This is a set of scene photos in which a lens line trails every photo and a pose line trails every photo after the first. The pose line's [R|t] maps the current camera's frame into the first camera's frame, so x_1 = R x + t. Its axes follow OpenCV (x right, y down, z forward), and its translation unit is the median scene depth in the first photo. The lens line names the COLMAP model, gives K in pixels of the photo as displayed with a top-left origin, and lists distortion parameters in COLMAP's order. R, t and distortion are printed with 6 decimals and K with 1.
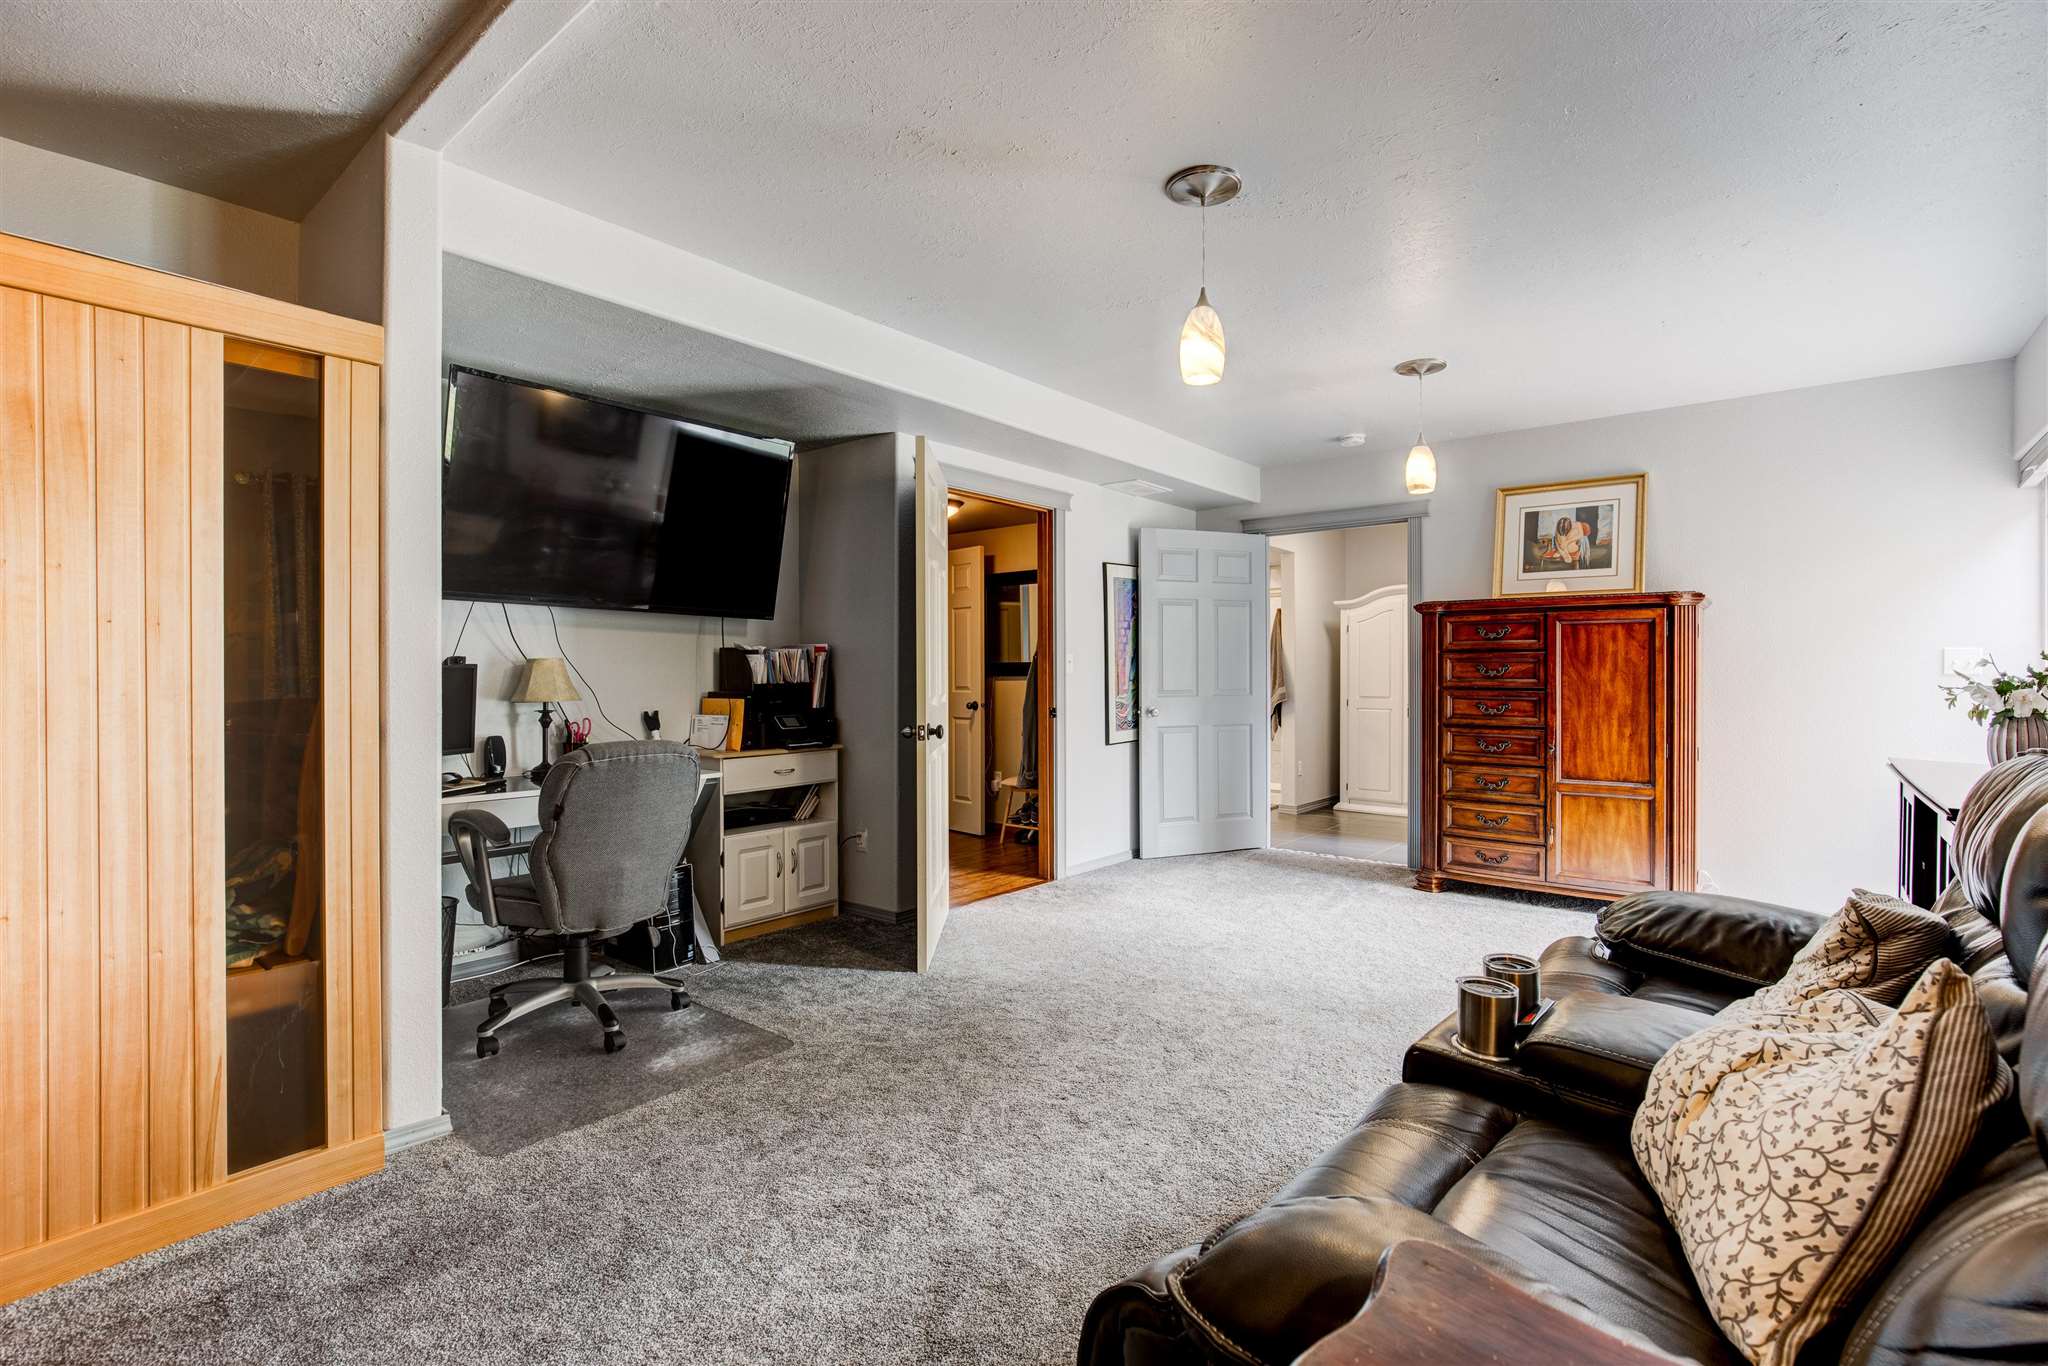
lens RADIAL K [[931.1, 0, 1025.8], [0, 931.1, 679.3], [0, 0, 1]] dist [-0.016637, 0.008456]
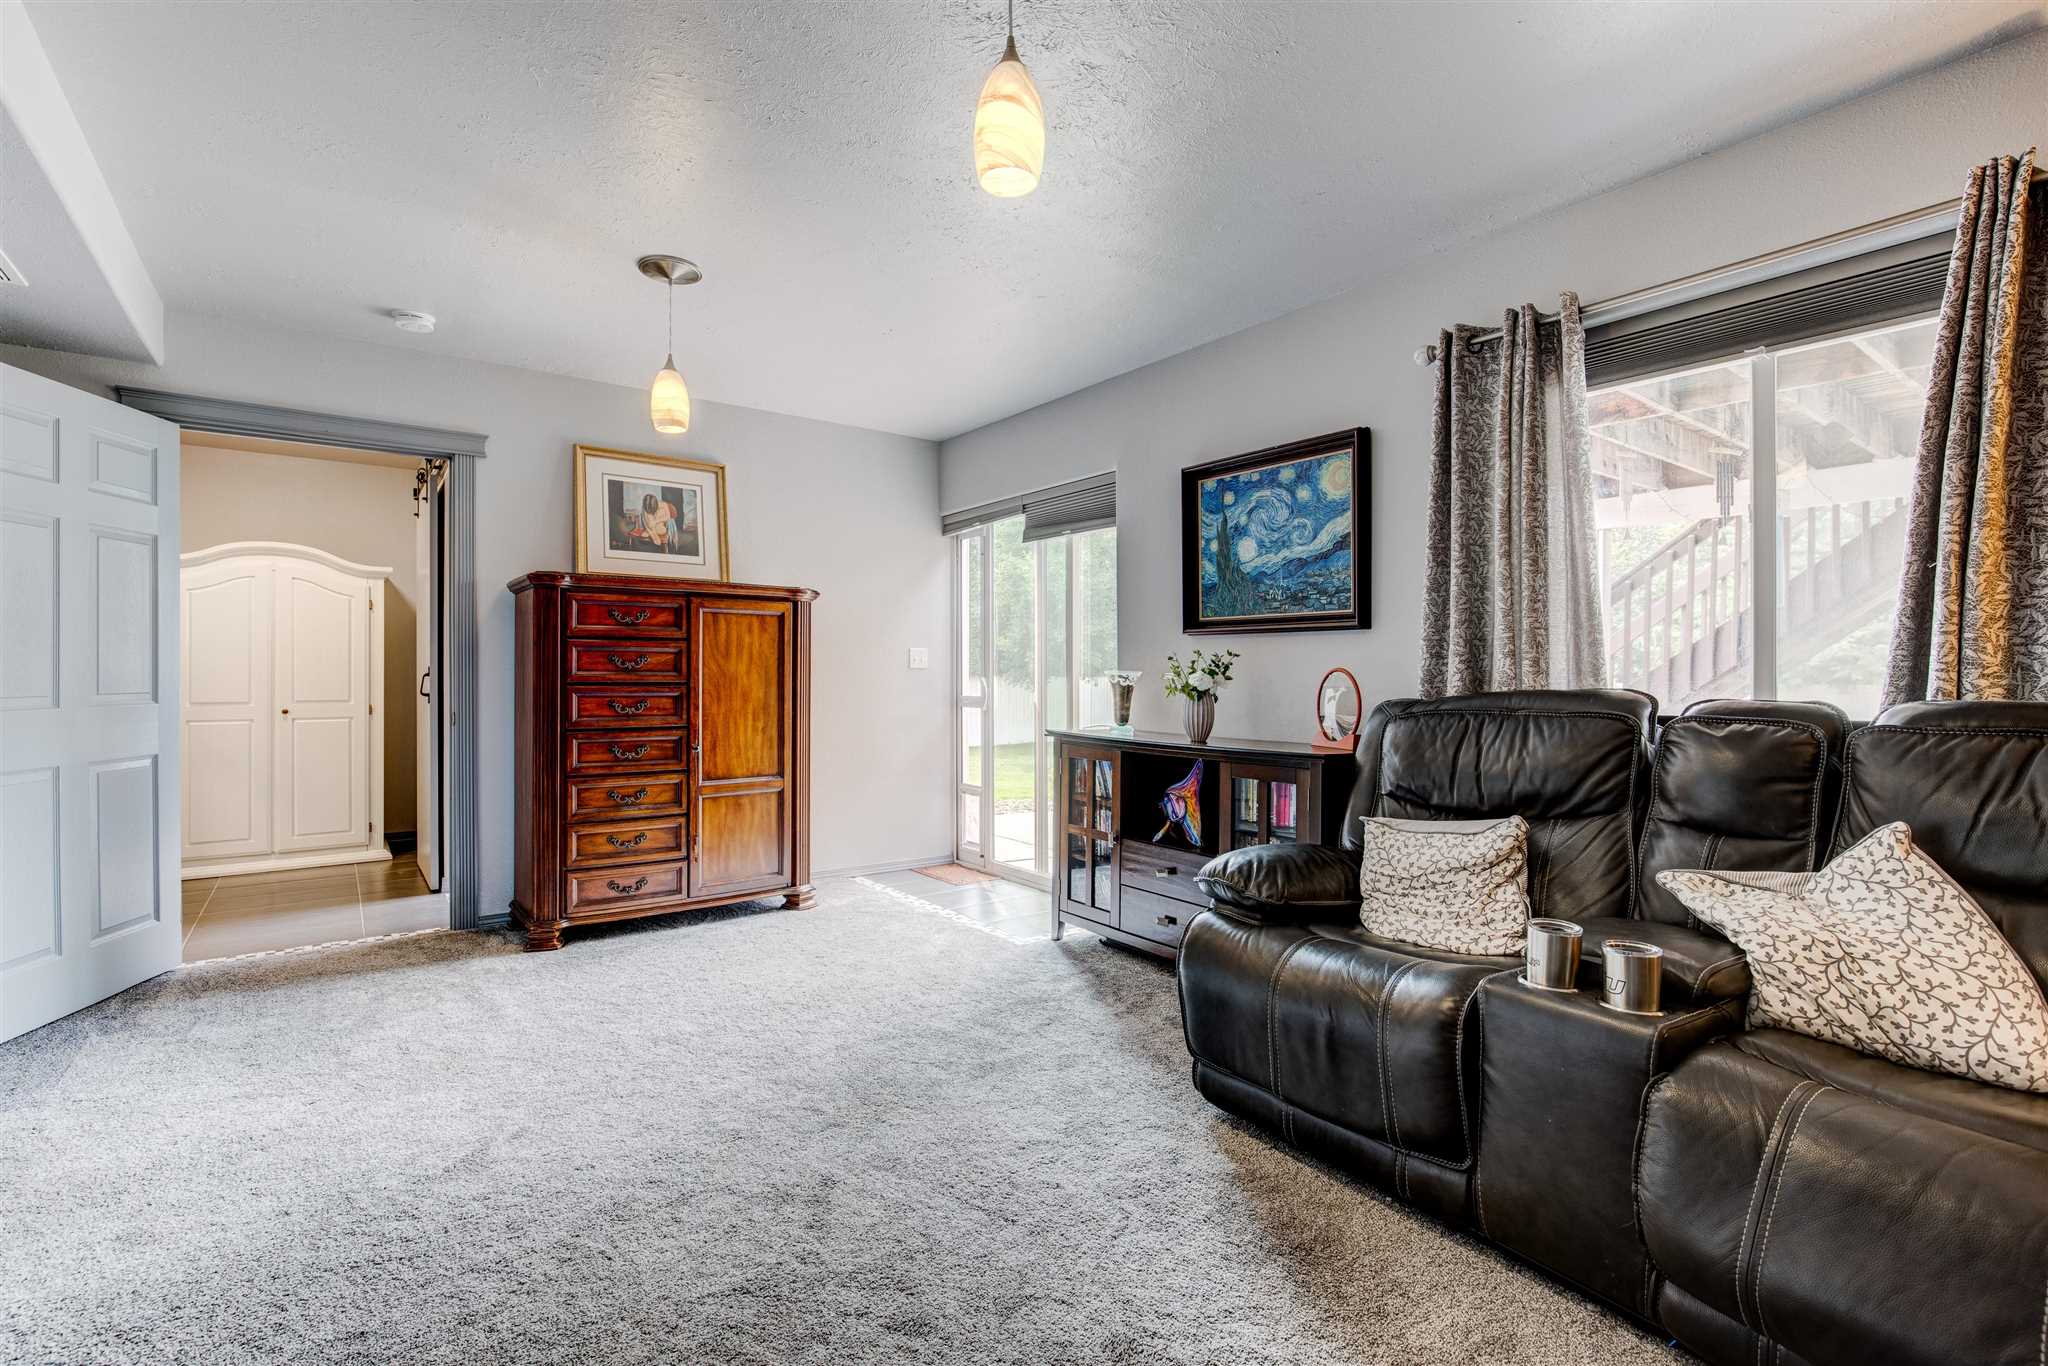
lens RADIAL K [[931.1, 0, 1010.6], [0, 931.1, 674.4], [0, 0, 1]] dist [-0.016637, 0.008456]
pose [[0.237078, -0.001353, 0.971490, -0.236436], [0.005930, 0.999982, -0.000054, 0.003834], [-0.971473, 0.005773, 0.237081, 0.482581]]
